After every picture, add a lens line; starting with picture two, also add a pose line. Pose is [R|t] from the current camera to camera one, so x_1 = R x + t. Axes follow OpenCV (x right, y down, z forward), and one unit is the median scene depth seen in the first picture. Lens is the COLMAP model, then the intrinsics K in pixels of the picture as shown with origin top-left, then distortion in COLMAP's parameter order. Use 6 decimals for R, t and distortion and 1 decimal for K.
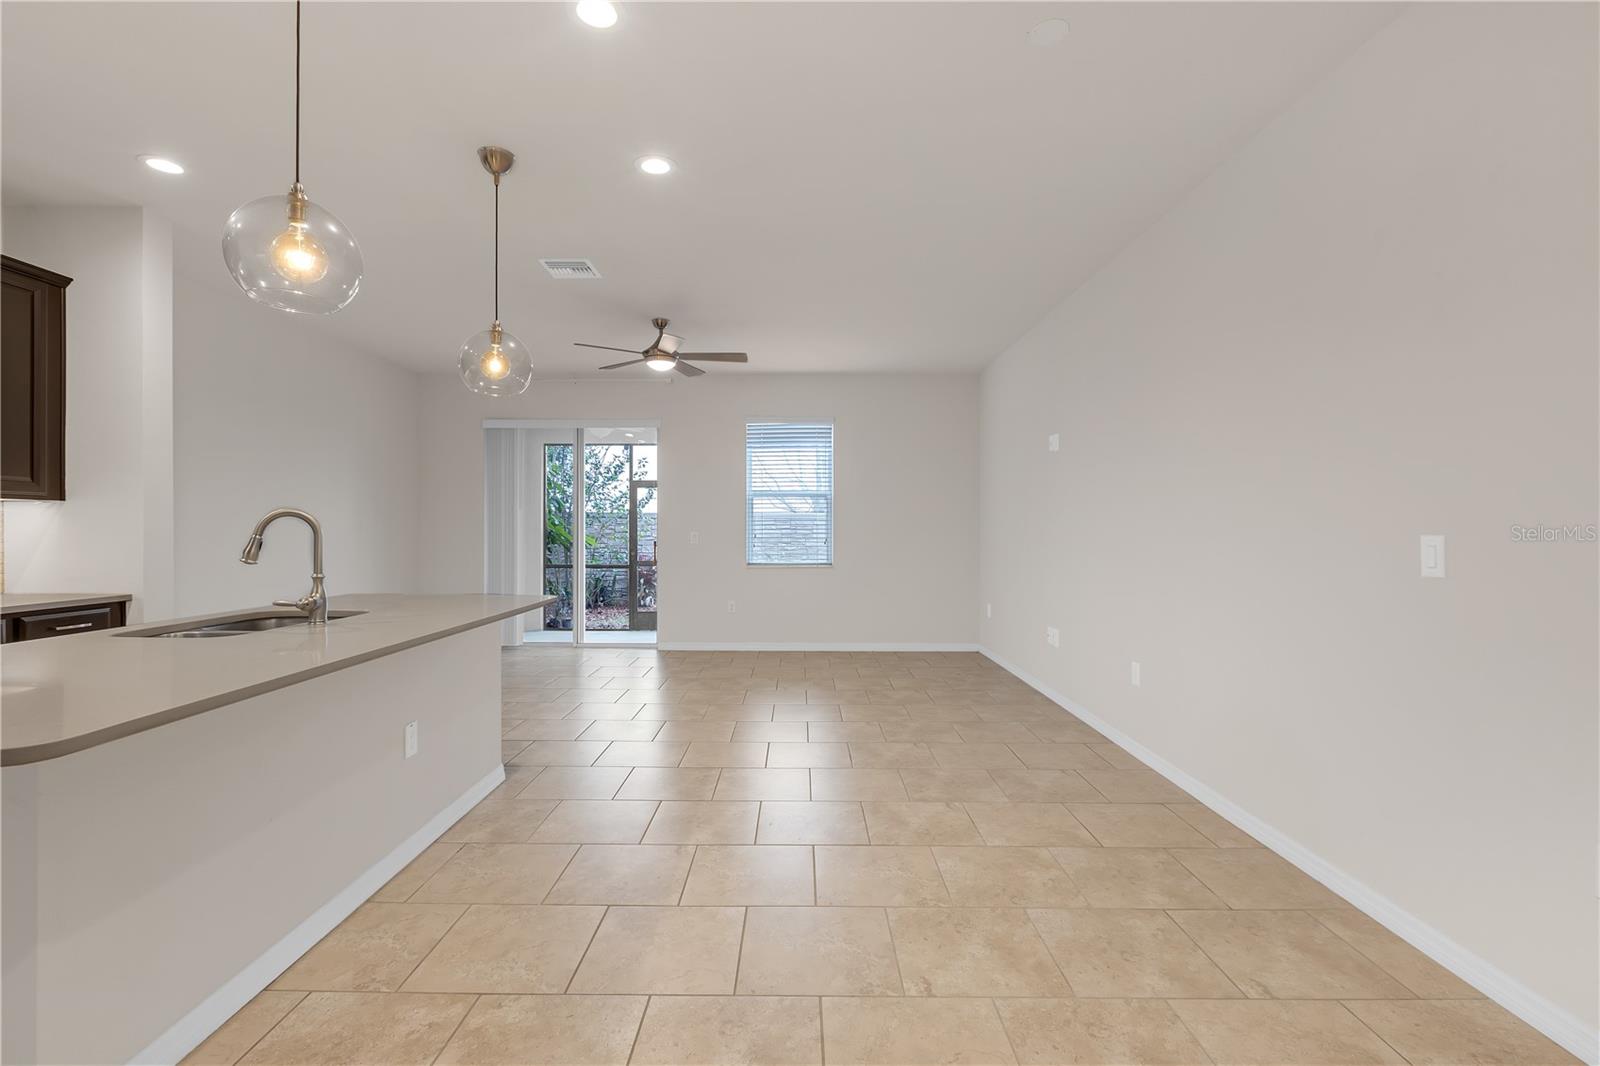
lens RADIAL K [[723.4, 0, 801.5], [0, 723.4, 522.7], [0, 0, 1]] dist [0.006790, -0.000885]
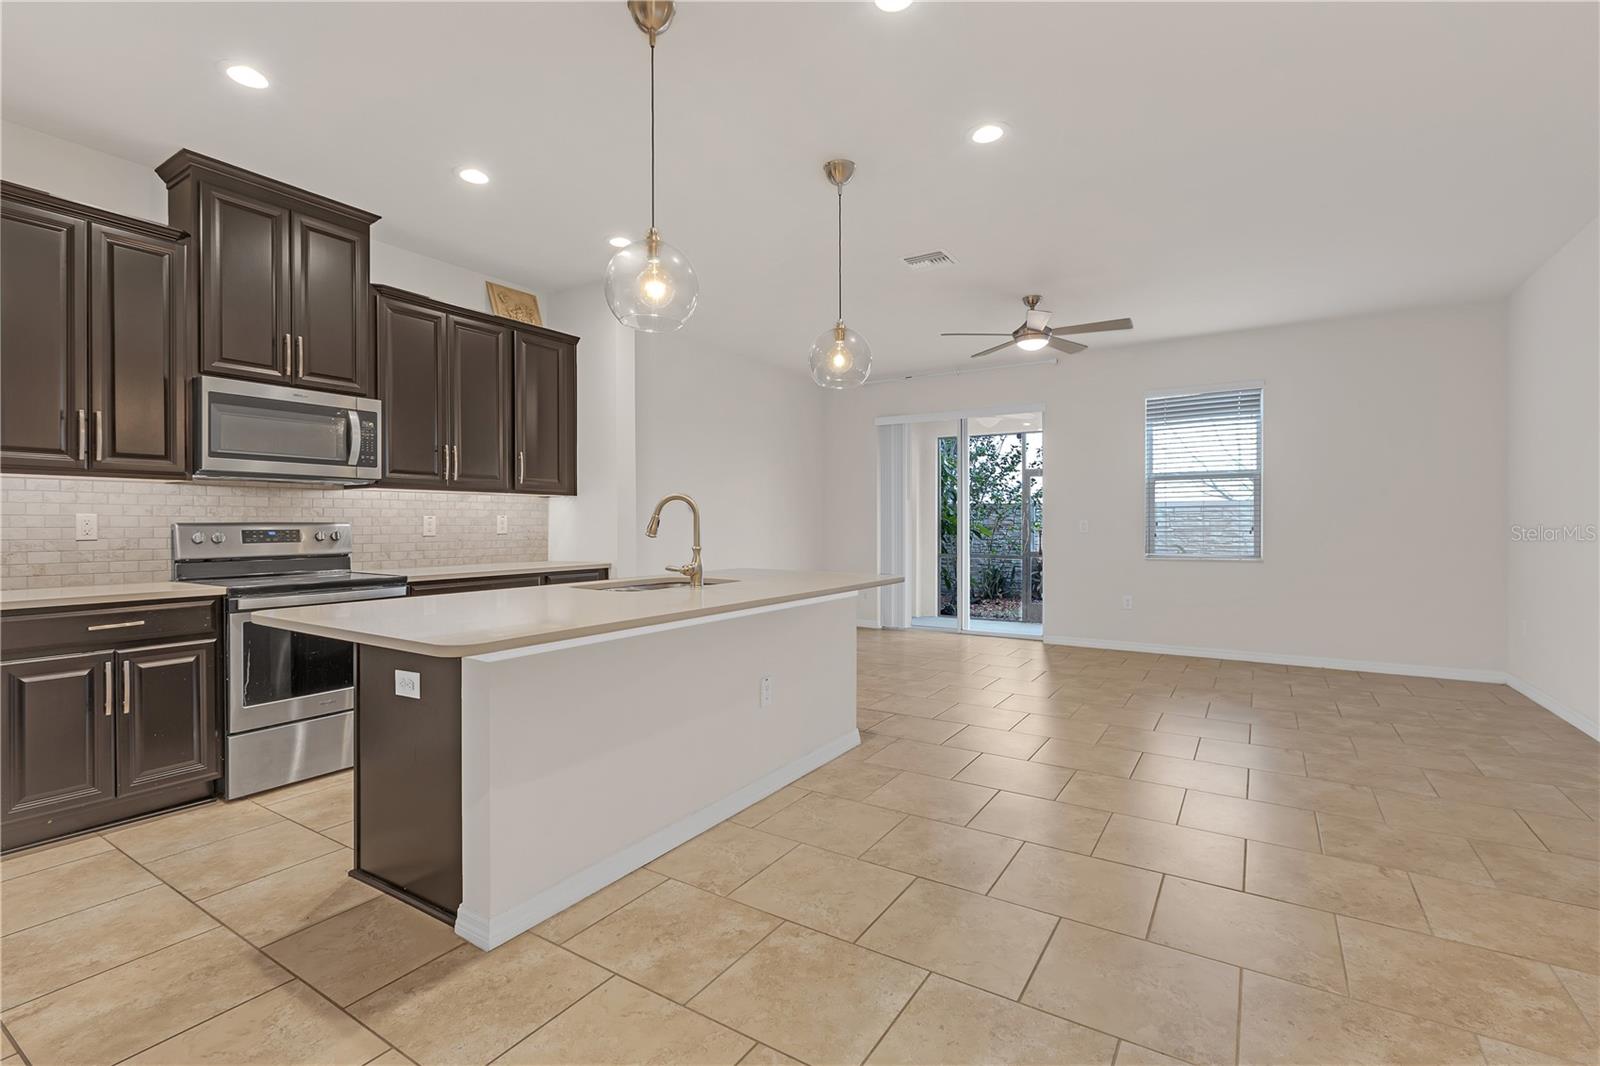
lens RADIAL K [[723.4, 0, 808.6], [0, 723.4, 522.9], [0, 0, 1]] dist [0.006790, -0.000885]
pose [[0.846335, -0.006672, -0.532609, 0.116857], [0.010056, 0.999943, 0.003453, 0.022710], [0.532556, -0.008278, 0.846354, 0.052042]]
